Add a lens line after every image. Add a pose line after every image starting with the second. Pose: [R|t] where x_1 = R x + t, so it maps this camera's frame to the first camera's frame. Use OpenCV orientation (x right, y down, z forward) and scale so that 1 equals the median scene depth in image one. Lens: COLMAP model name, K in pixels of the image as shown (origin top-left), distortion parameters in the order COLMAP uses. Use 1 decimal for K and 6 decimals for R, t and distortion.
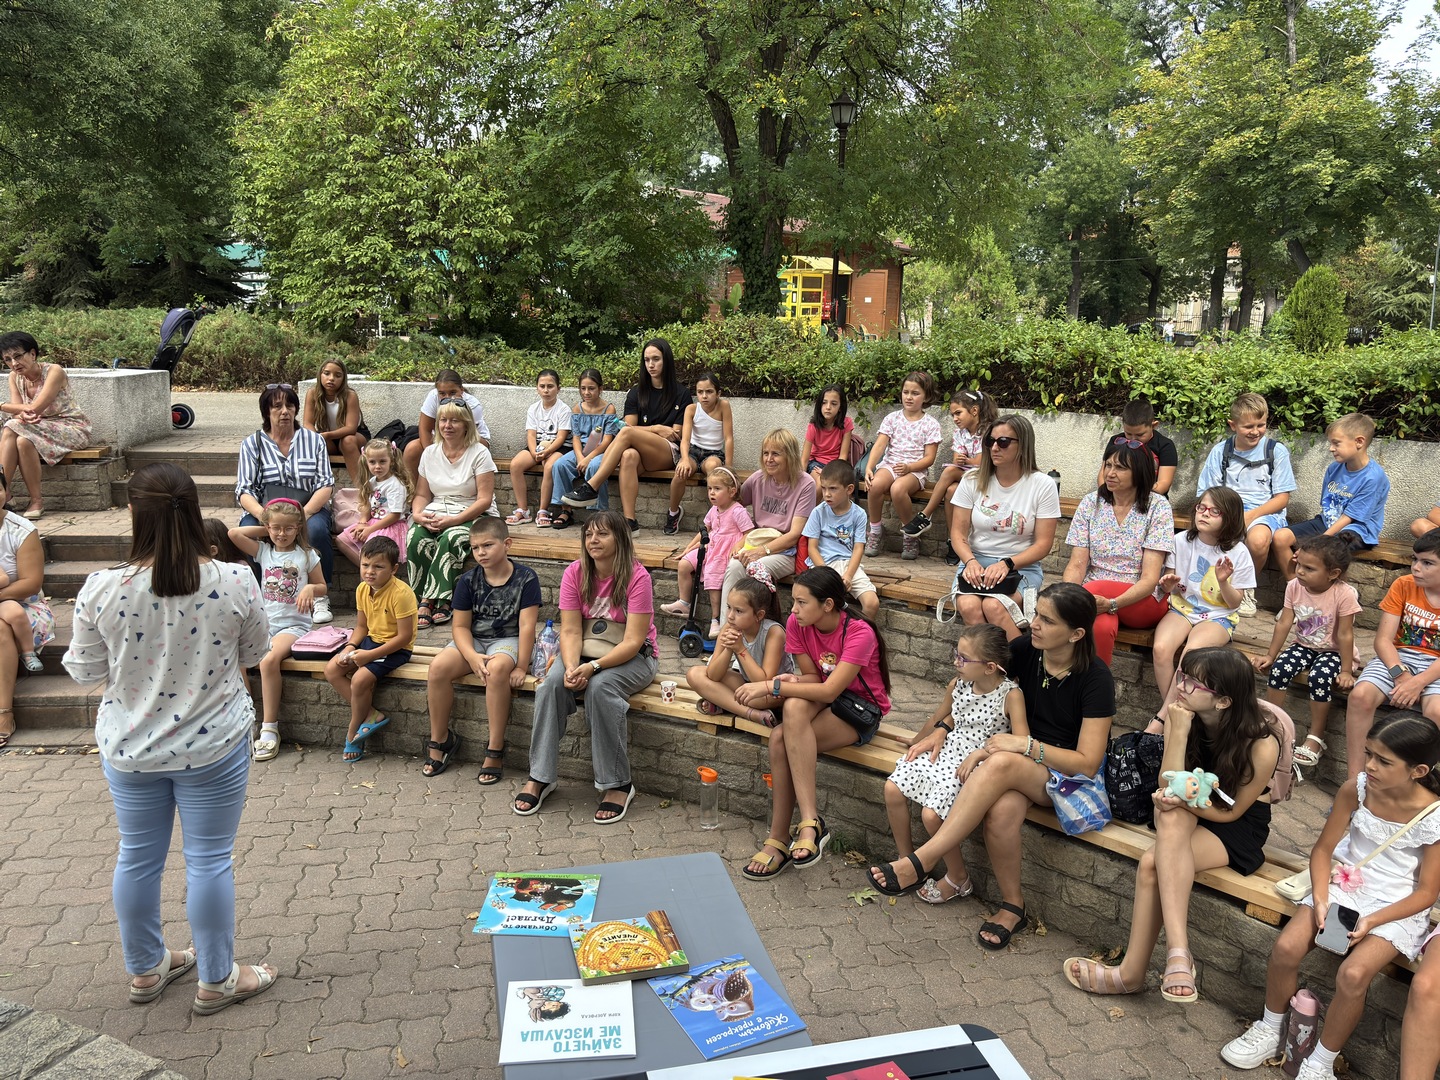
lens RADIAL K [[1125.9, 0, 709.5], [0, 1125.9, 548.4], [0, 0, 1]] dist [0.052380, -0.042348]
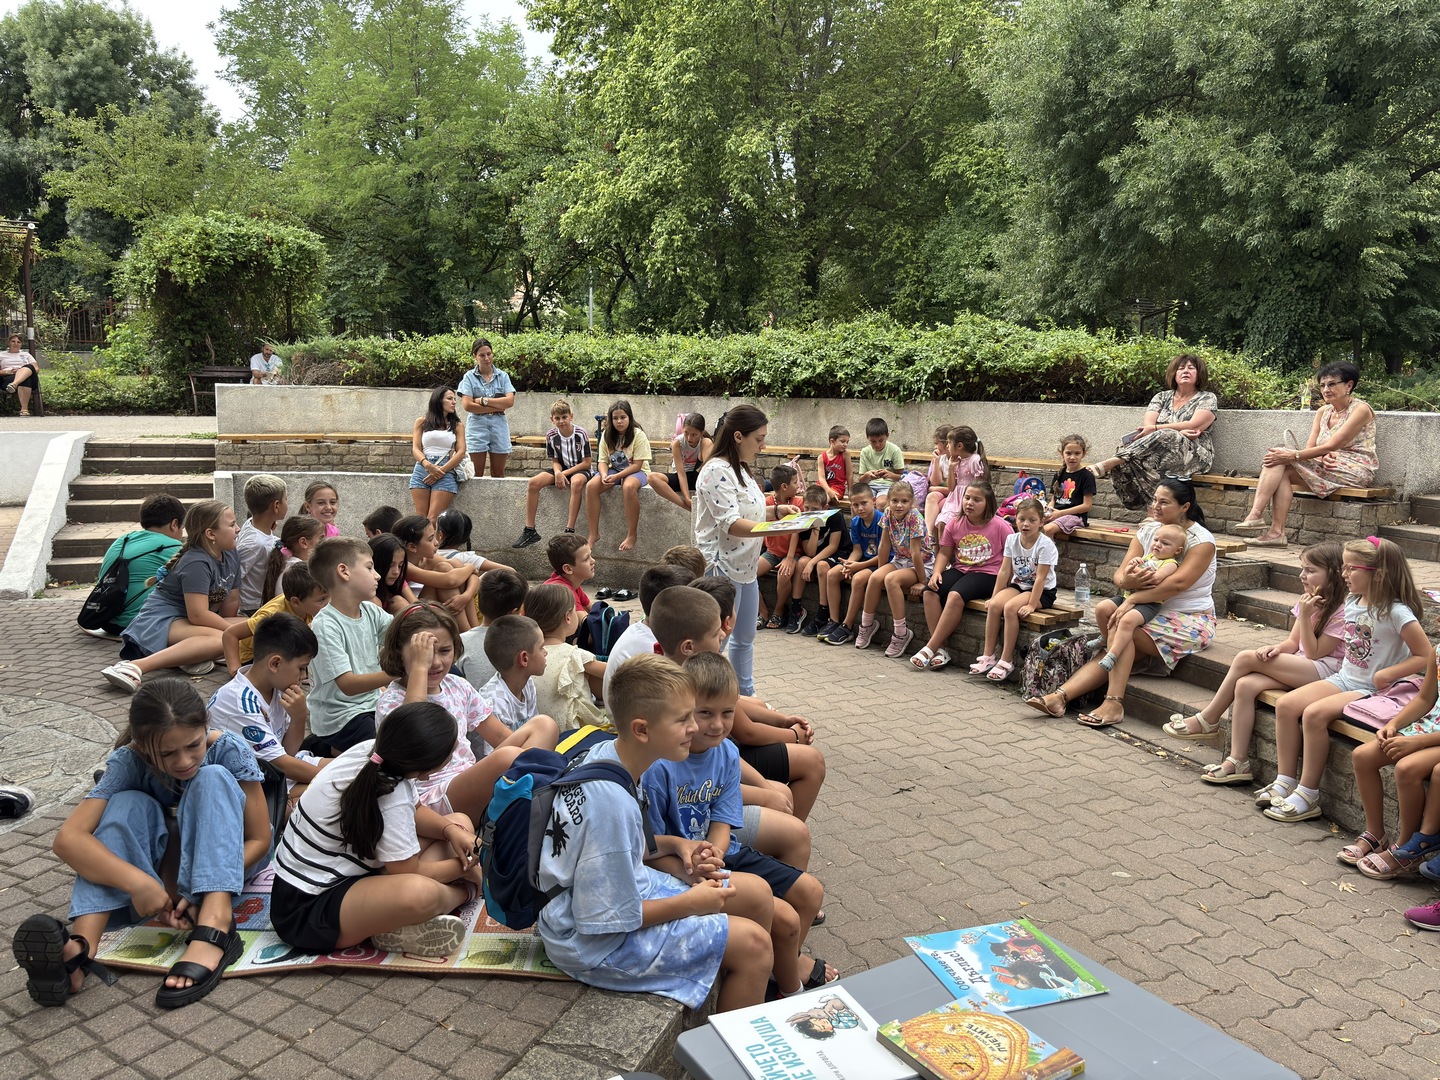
lens RADIAL K [[1089.8, 0, 709.6], [0, 1089.8, 536.6], [0, 0, 1]] dist [0.044215, -0.047505]
pose [[0.316105, 0.134610, -0.939126, 0.448272], [-0.210546, 0.975152, 0.068905, 0.014533], [0.925067, 0.175948, 0.336592, 0.491787]]
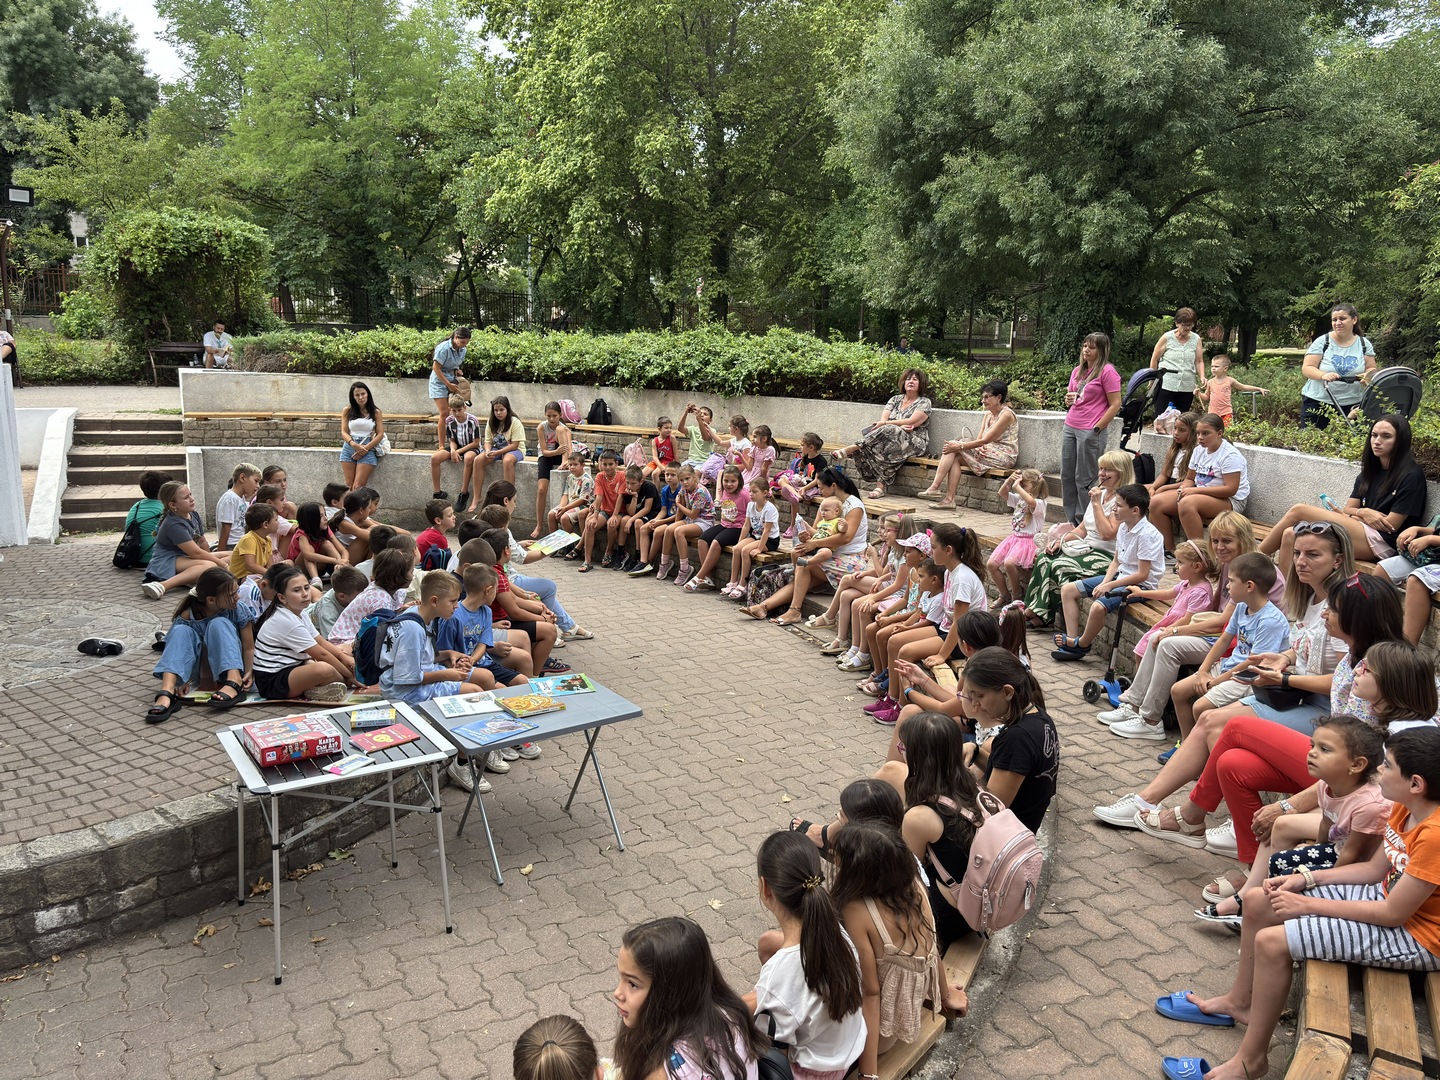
lens RADIAL K [[1084.8, 0, 718.4], [0, 1084.8, 543.7], [0, 0, 1]] dist [0.050141, -0.055727]
pose [[0.362848, 0.183013, -0.913700, 1.664029], [-0.217570, 0.970062, 0.107902, -0.197832], [0.906093, 0.159641, 0.391803, 0.453520]]
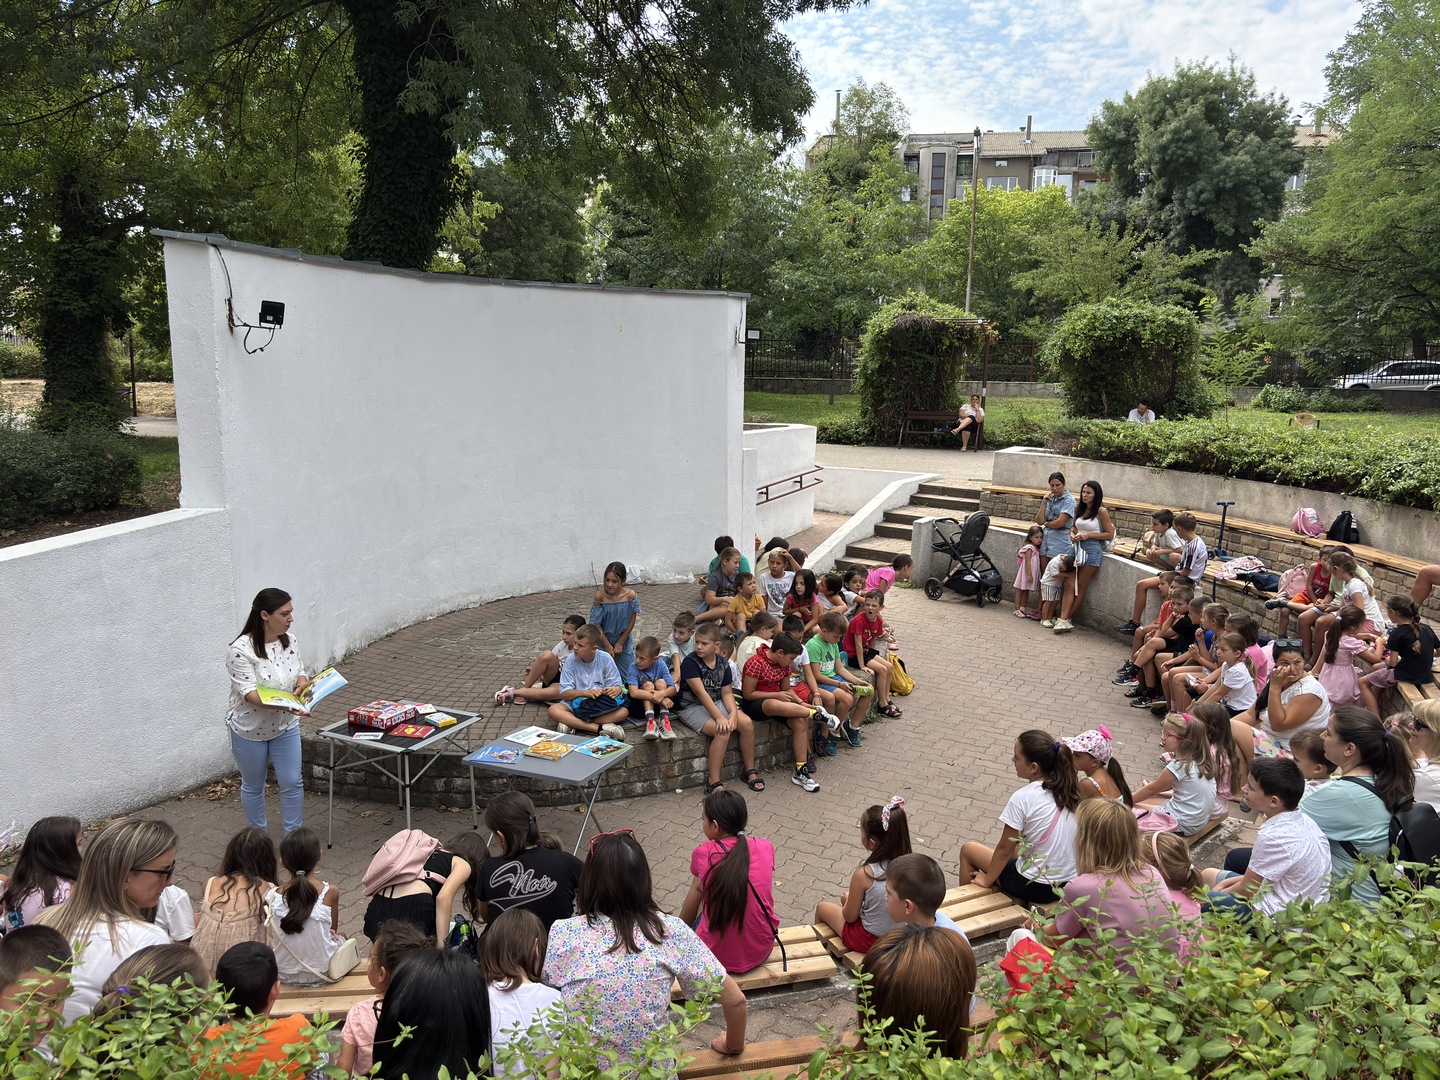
lens RADIAL K [[1094.4, 0, 724.4], [0, 1094.4, 530.5], [0, 0, 1]] dist [0.012892, 0.003425]
pose [[-0.607208, 0.112067, -0.786600, 1.529761], [-0.186331, 0.942310, 0.278087, -0.895739], [0.772385, 0.315424, -0.551297, 2.460175]]
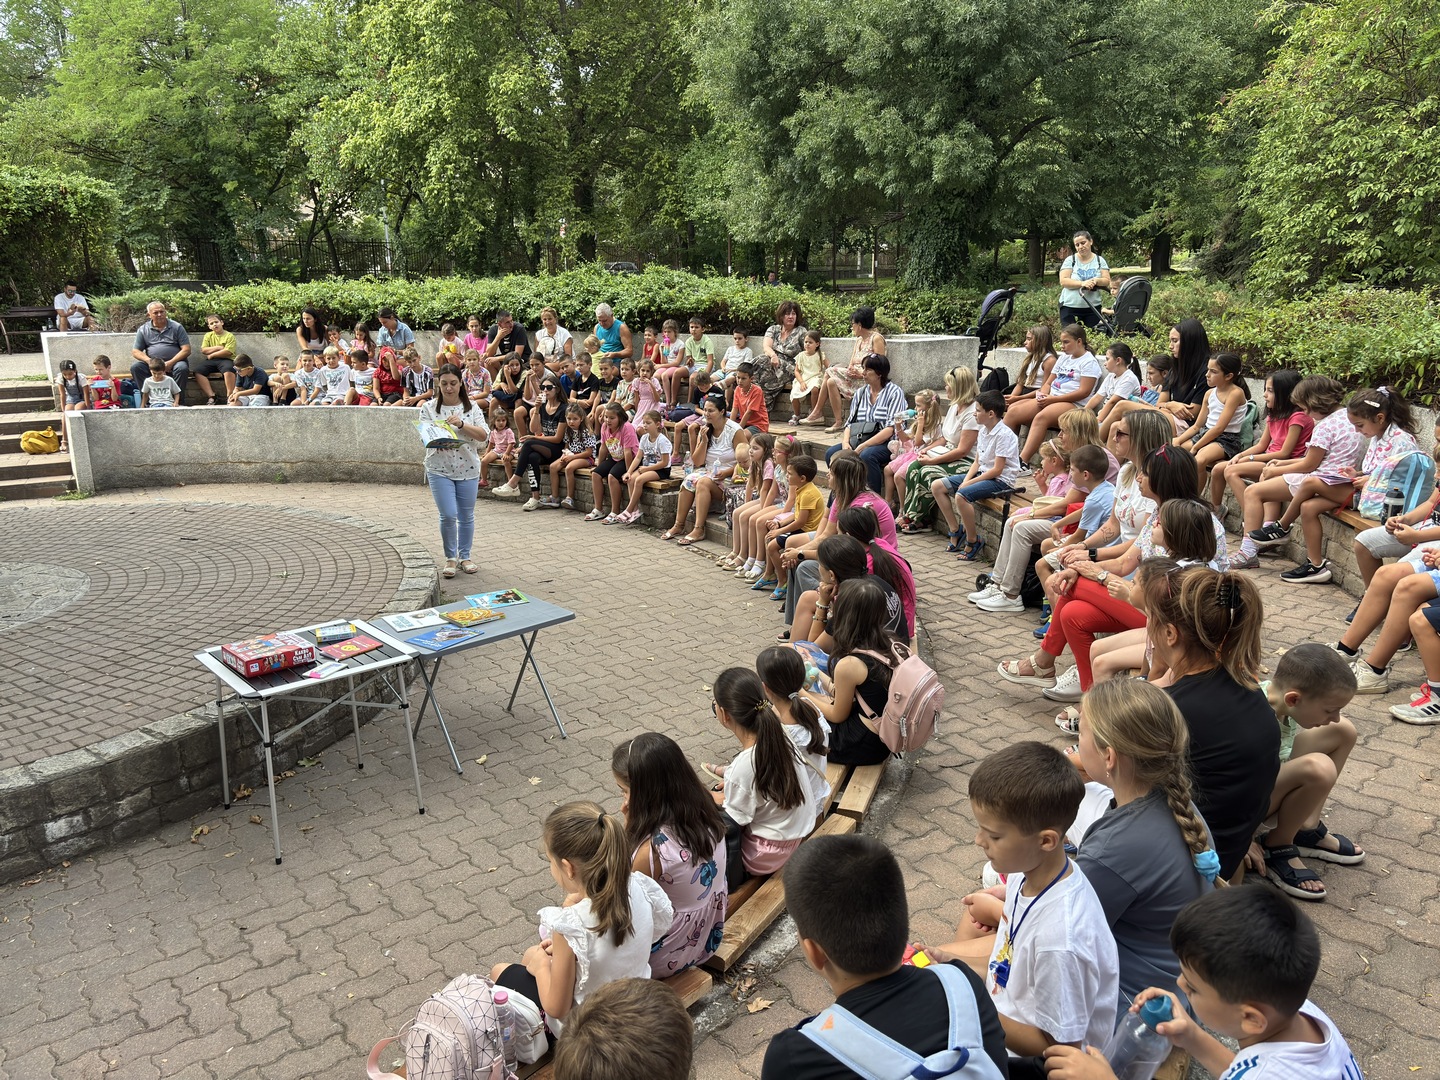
lens RADIAL K [[1089.8, 0, 709.6], [0, 1089.8, 536.6], [0, 0, 1]] dist [0.044215, -0.047505]
pose [[0.466797, 0.197718, -0.861979, 1.877827], [-0.167728, 0.976790, 0.133221, -0.159435], [0.868313, 0.082391, 0.489125, 0.292460]]
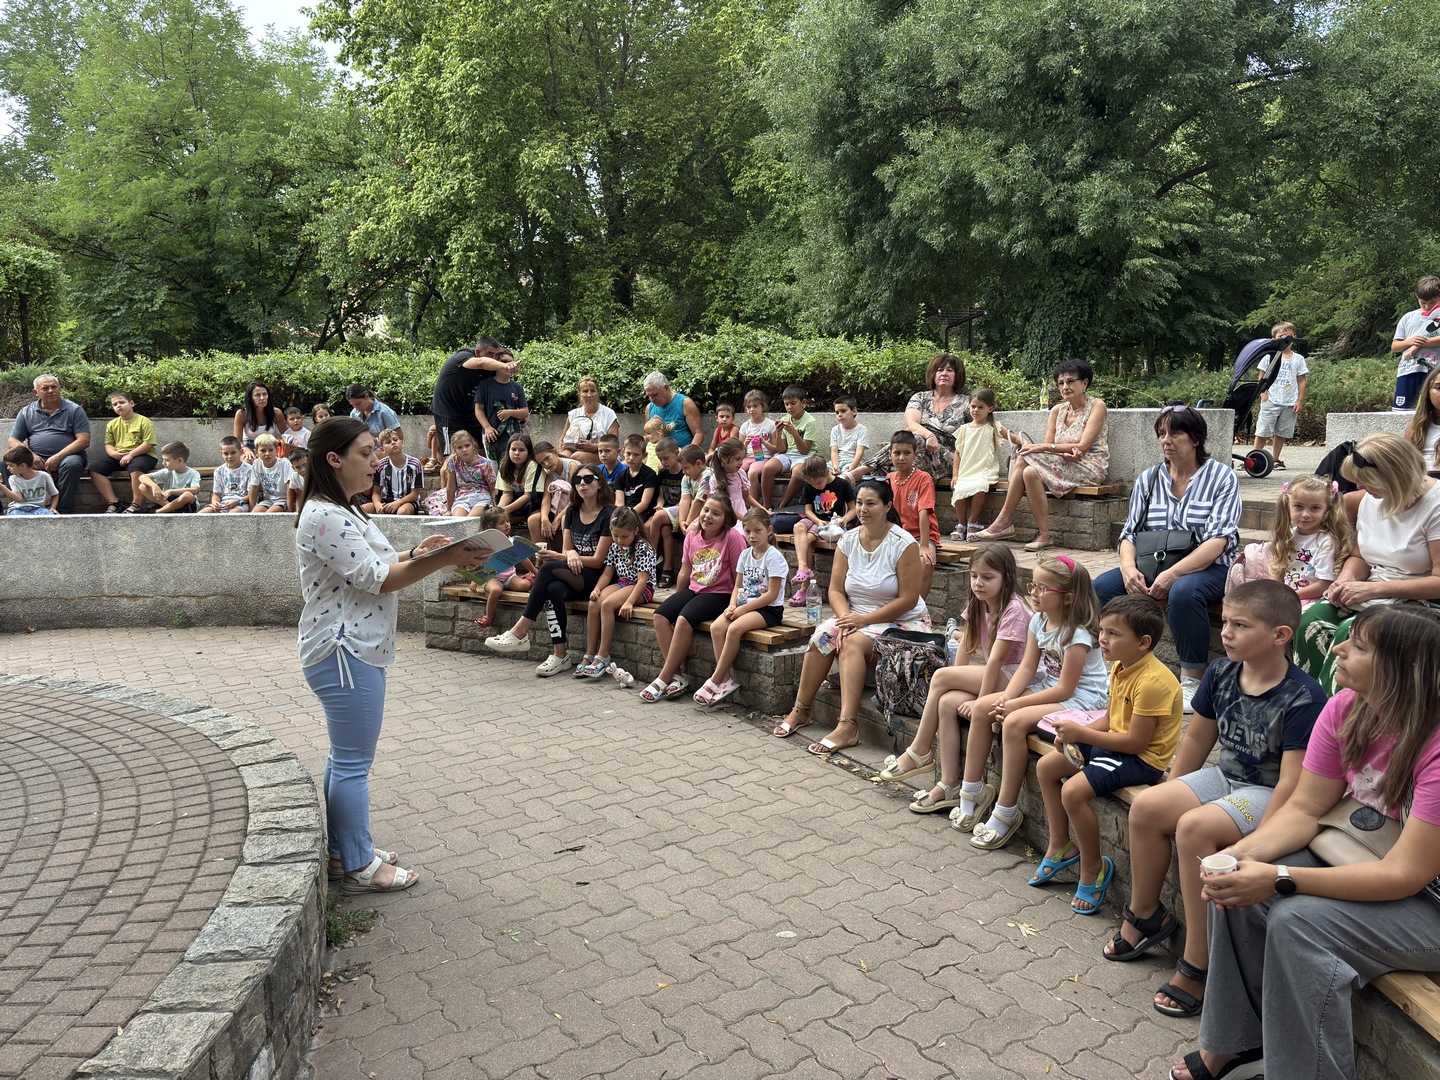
lens RADIAL K [[1094.4, 0, 724.4], [0, 1094.4, 530.5], [0, 0, 1]] dist [0.012892, 0.003425]
pose [[0.455607, 0.094307, -0.885172, 0.375080], [-0.167929, 0.985624, 0.018575, -0.042910], [0.874198, 0.140183, 0.464894, 0.844553]]
